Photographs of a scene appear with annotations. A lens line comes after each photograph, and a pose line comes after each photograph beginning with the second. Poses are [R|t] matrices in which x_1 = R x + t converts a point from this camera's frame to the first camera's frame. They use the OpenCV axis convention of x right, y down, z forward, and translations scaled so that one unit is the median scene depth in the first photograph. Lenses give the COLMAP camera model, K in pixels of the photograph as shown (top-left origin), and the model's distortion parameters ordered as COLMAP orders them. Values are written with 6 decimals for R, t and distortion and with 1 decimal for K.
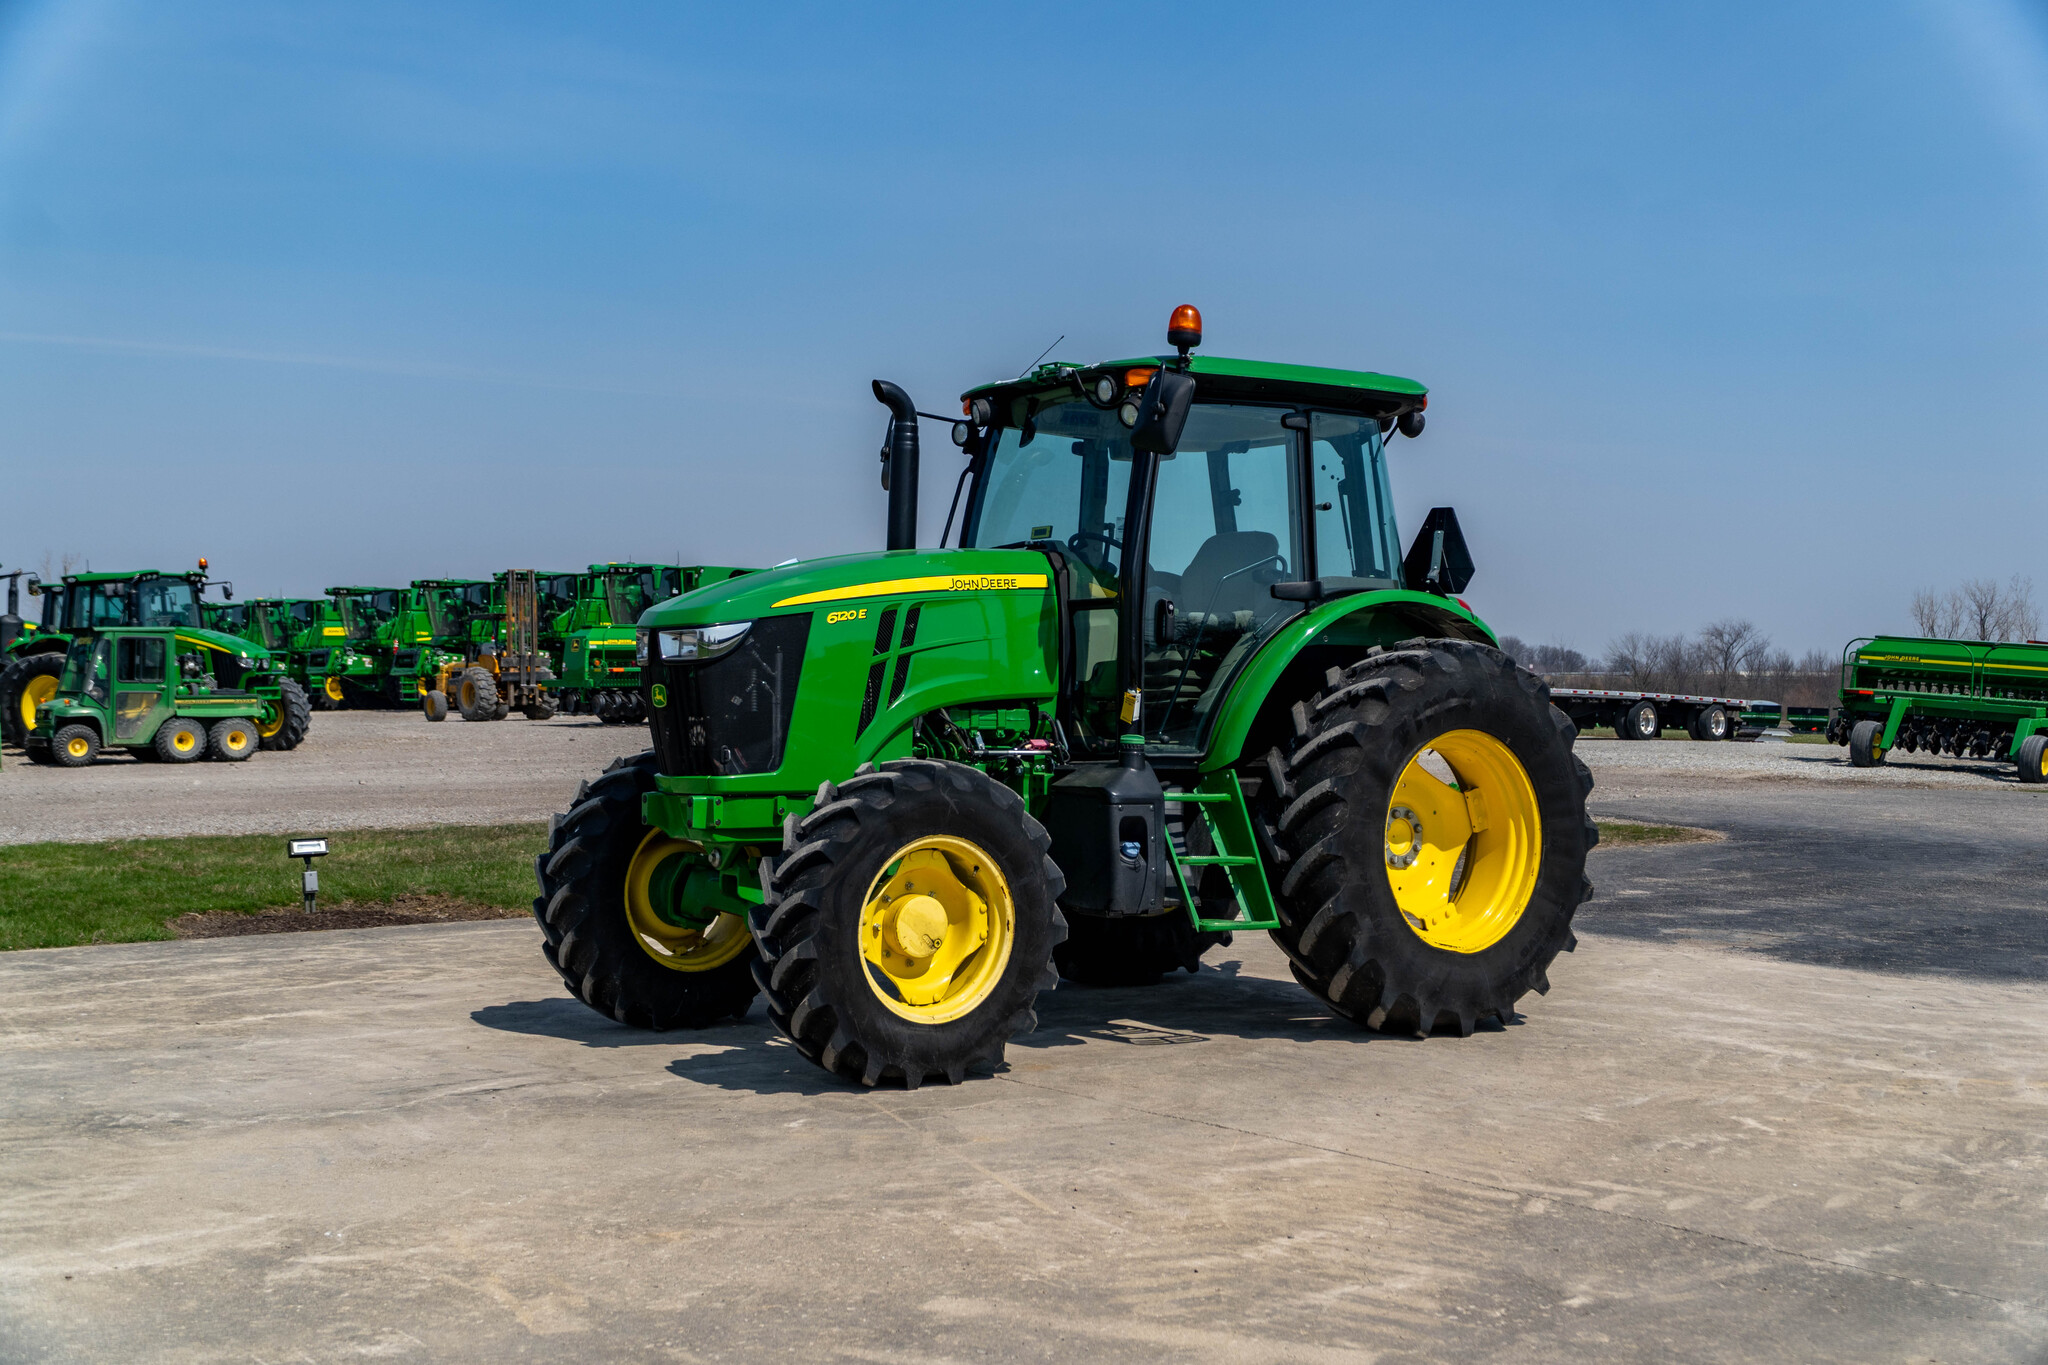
lens RADIAL K [[2318.0, 0, 1024.0], [0, 2318.0, 682.5], [0, 0, 1]] dist [0.006018, 0.004187]
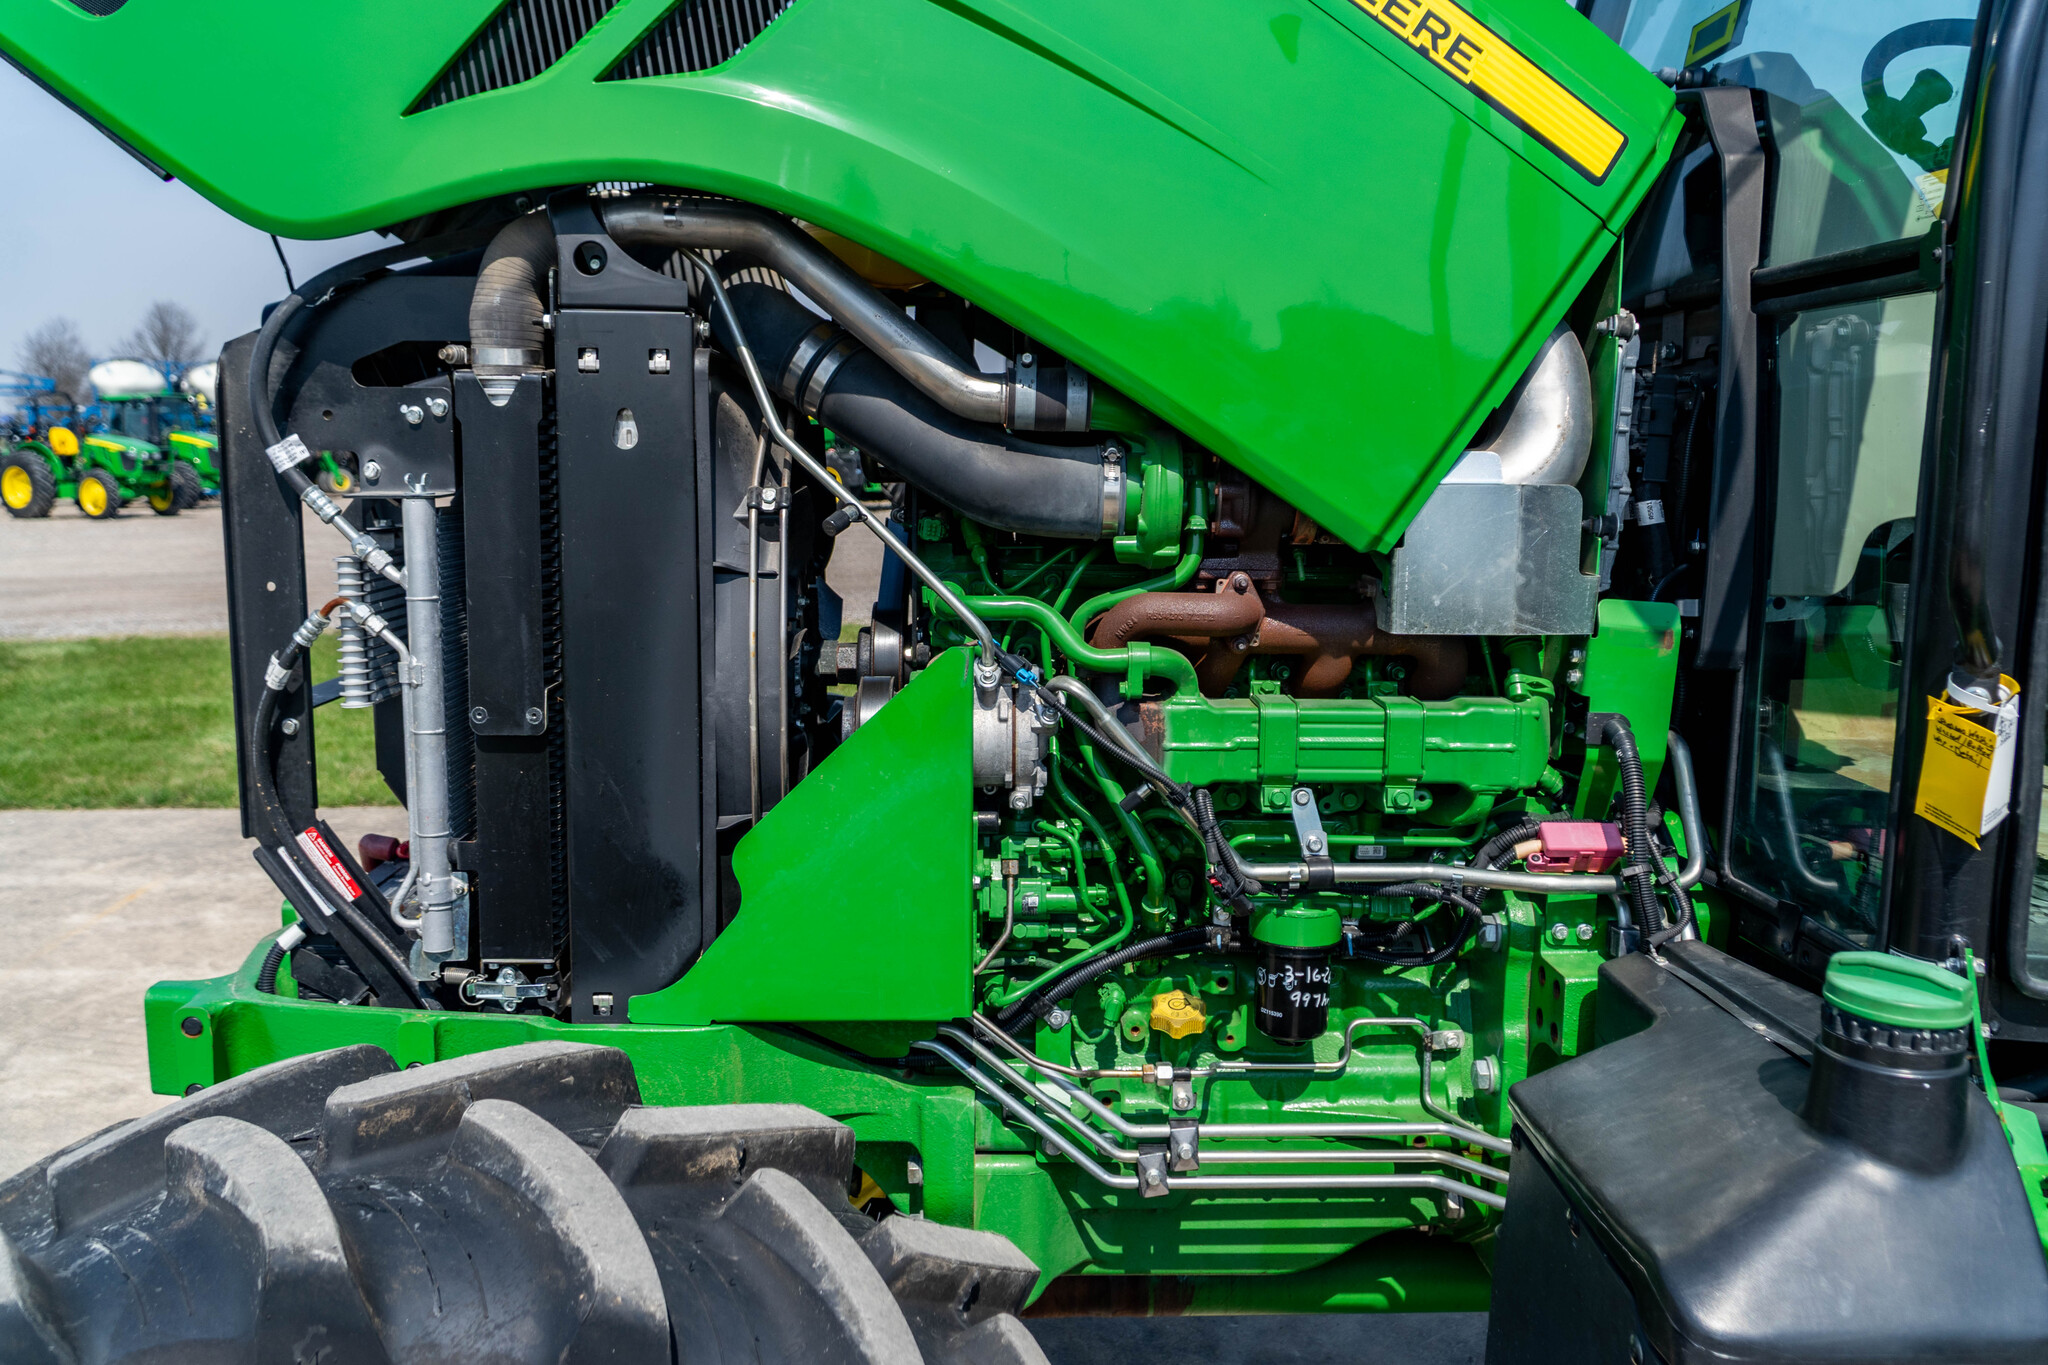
lens RADIAL K [[1631.5, 0, 1023.5], [0, 1631.5, 649.5], [0, 0, 1]] dist [0.000638, -0.001532]
pose [[0.821840, 0.067197, -0.565741, 0.059547], [0.005319, 0.992071, 0.125563, -0.018595], [0.569693, -0.106202, 0.814967, 0.847701]]
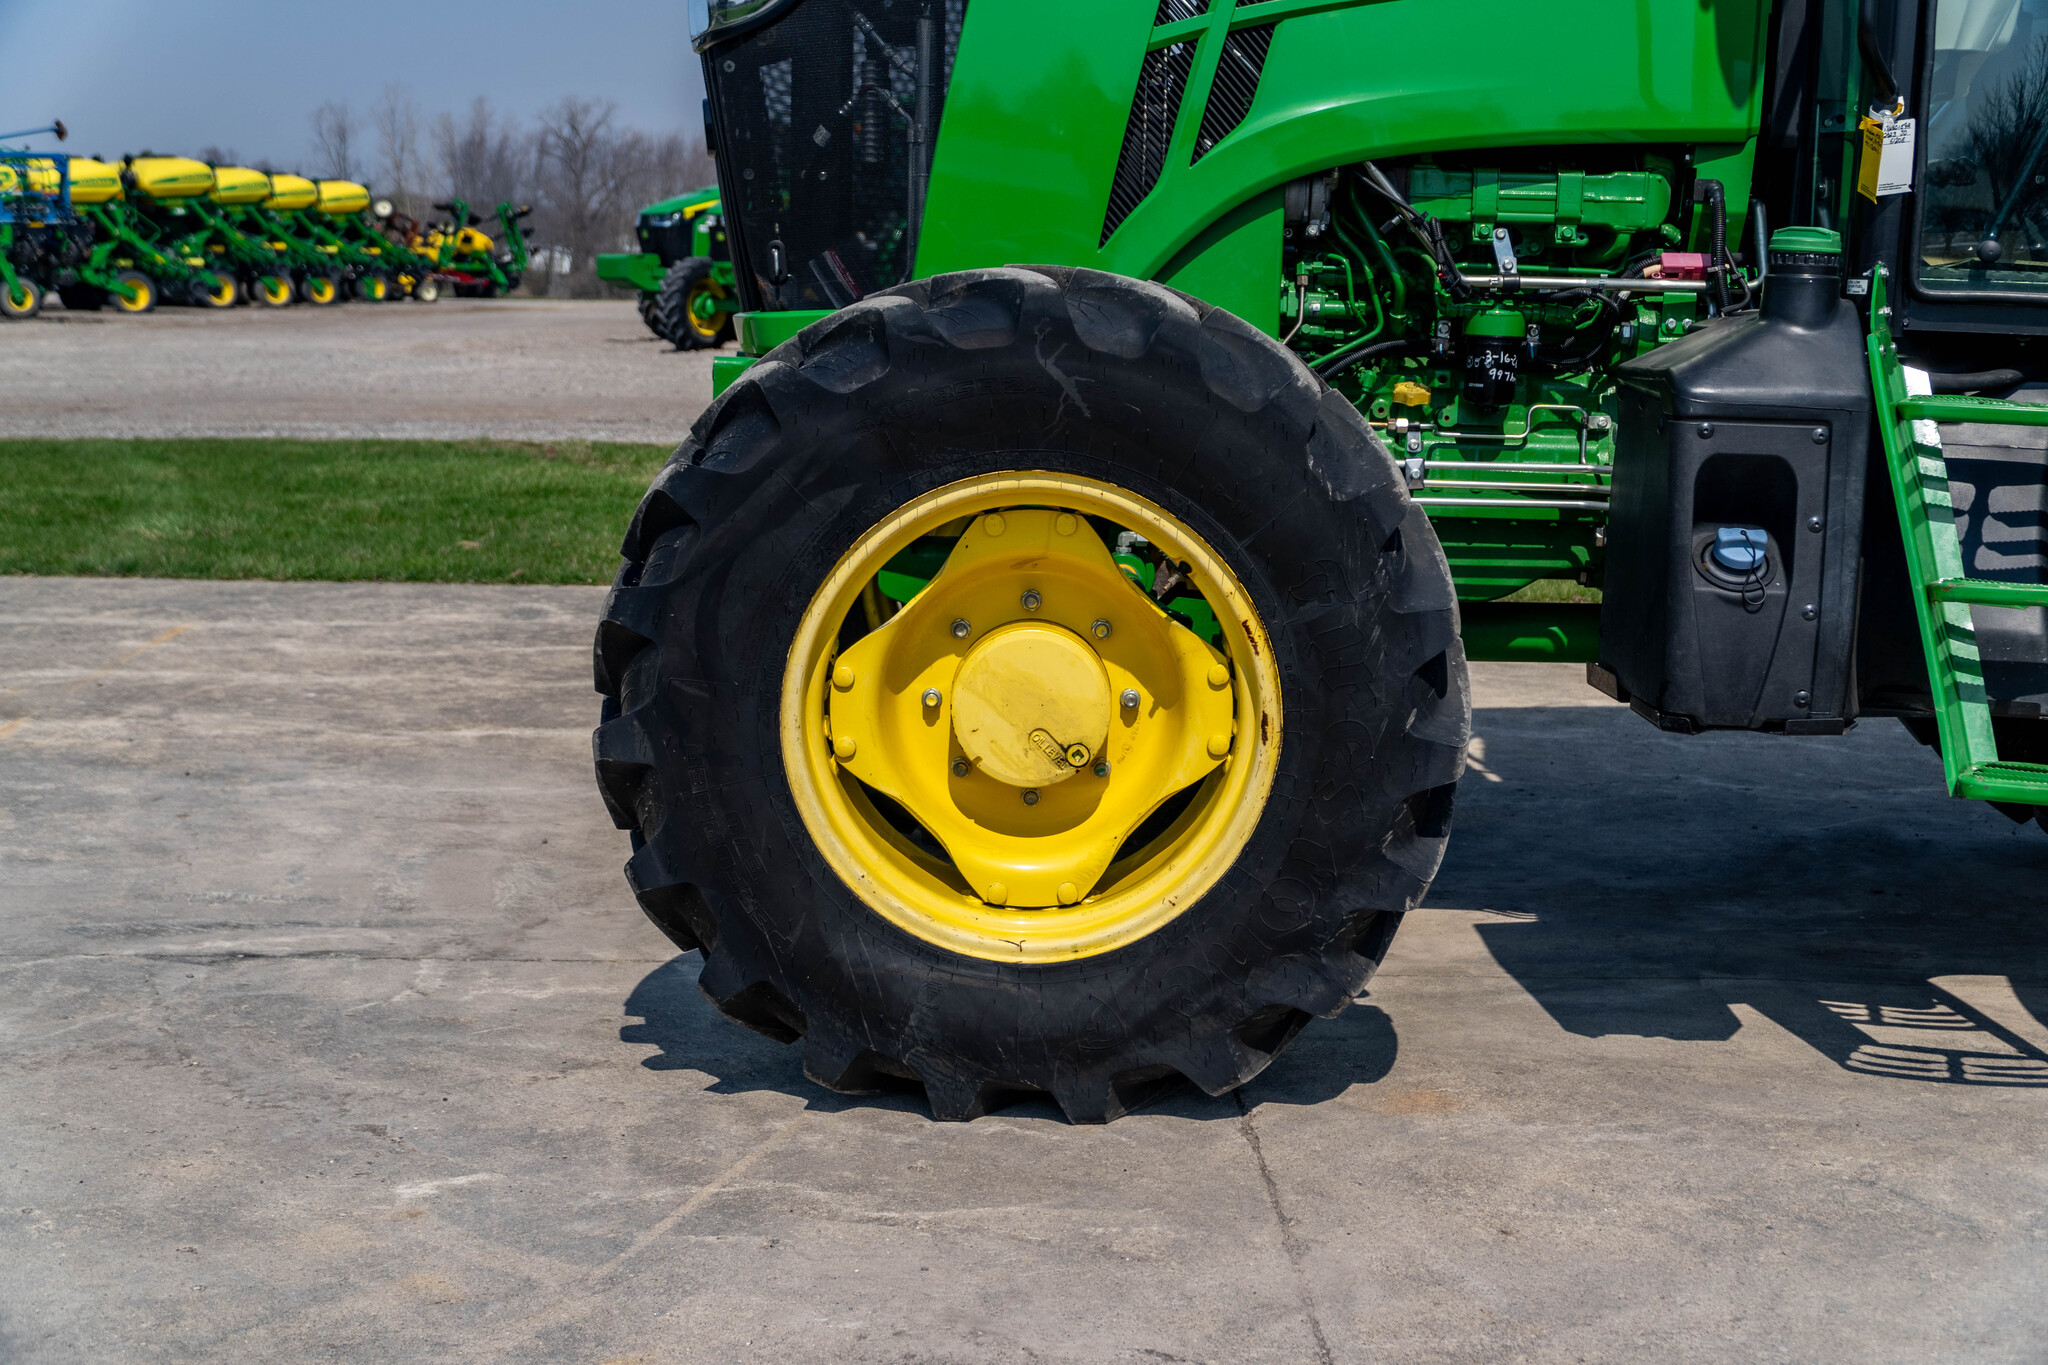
lens RADIAL K [[2752.9, 0, 987.2], [0, 2752.9, 685.7], [0, 0, 1]] dist [0.031659, 0.043647]
pose [[0.802458, 0.097334, -0.588716, 0.199063], [-0.013804, 0.989371, 0.144759, 0.032180], [0.596549, -0.108037, 0.795272, 0.574377]]
